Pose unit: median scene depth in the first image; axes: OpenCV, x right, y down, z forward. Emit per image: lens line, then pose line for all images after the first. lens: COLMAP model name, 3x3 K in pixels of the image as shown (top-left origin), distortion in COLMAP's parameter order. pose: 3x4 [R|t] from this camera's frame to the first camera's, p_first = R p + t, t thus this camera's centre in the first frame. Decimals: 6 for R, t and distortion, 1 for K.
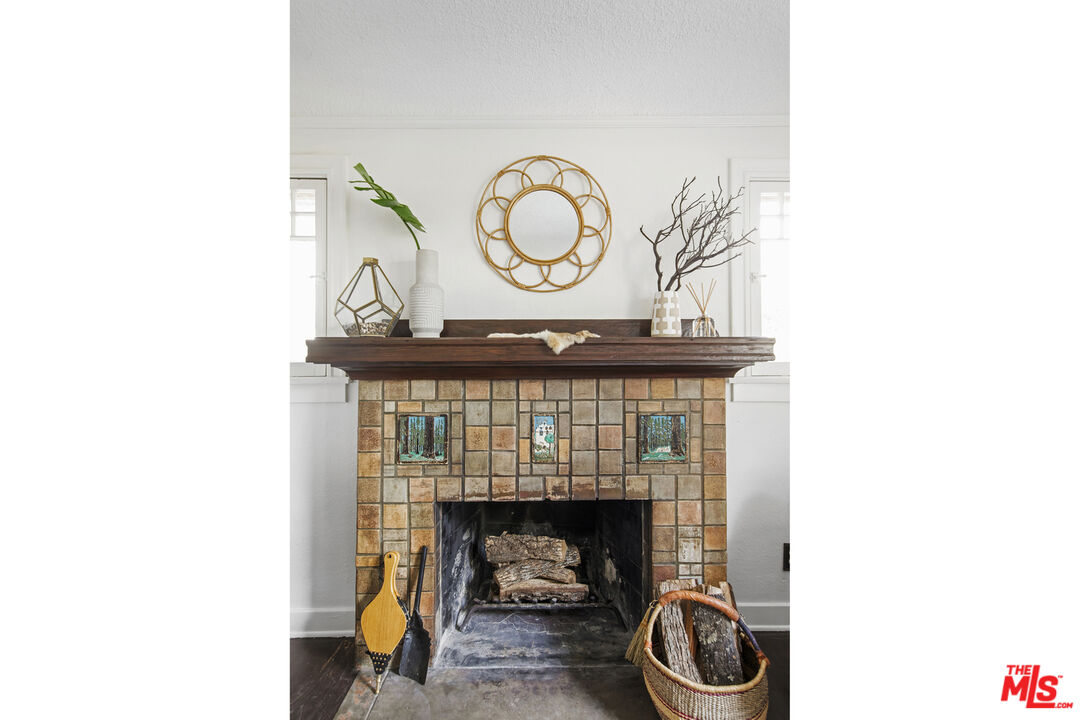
lens RADIAL K [[802.8, 0, 540.4], [0, 802.8, 361.1], [0, 0, 1]] dist [-0.004634, 0.000045]
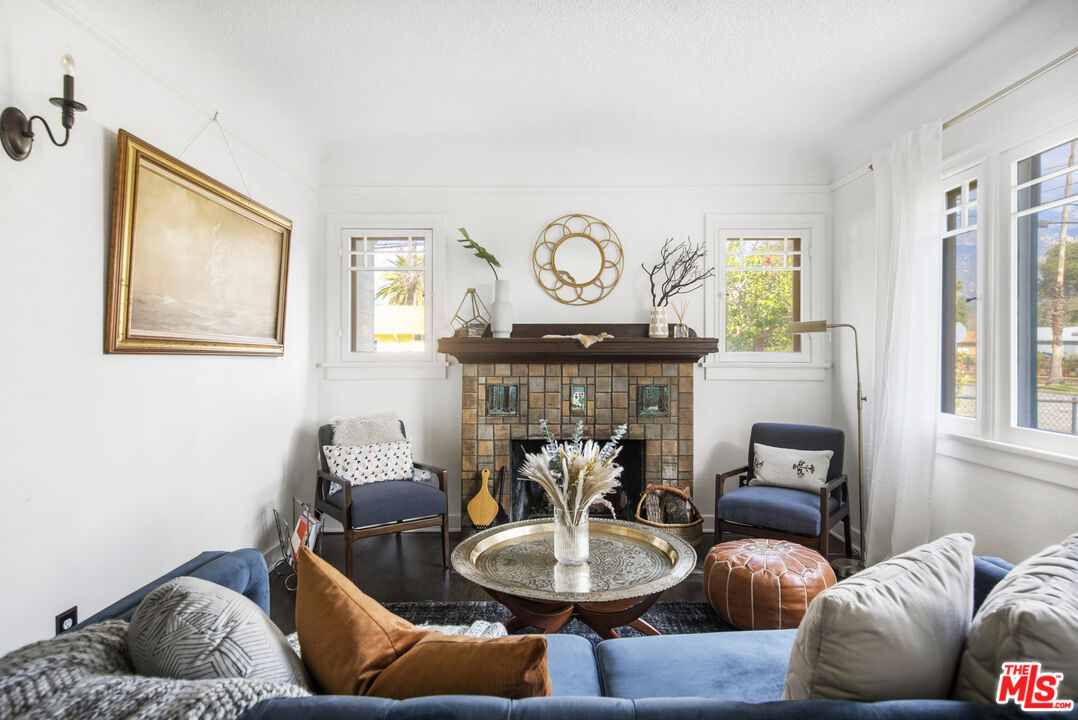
lens RADIAL K [[801.3, 0, 539.1], [0, 801.3, 359.2], [0, 0, 1]] dist [-0.004634, 0.000045]
pose [[0.999197, 0.003204, -0.039936, -0.009608], [-0.002758, 0.999933, 0.011221, -0.003504], [0.039969, -0.011102, 0.999139, -0.588375]]
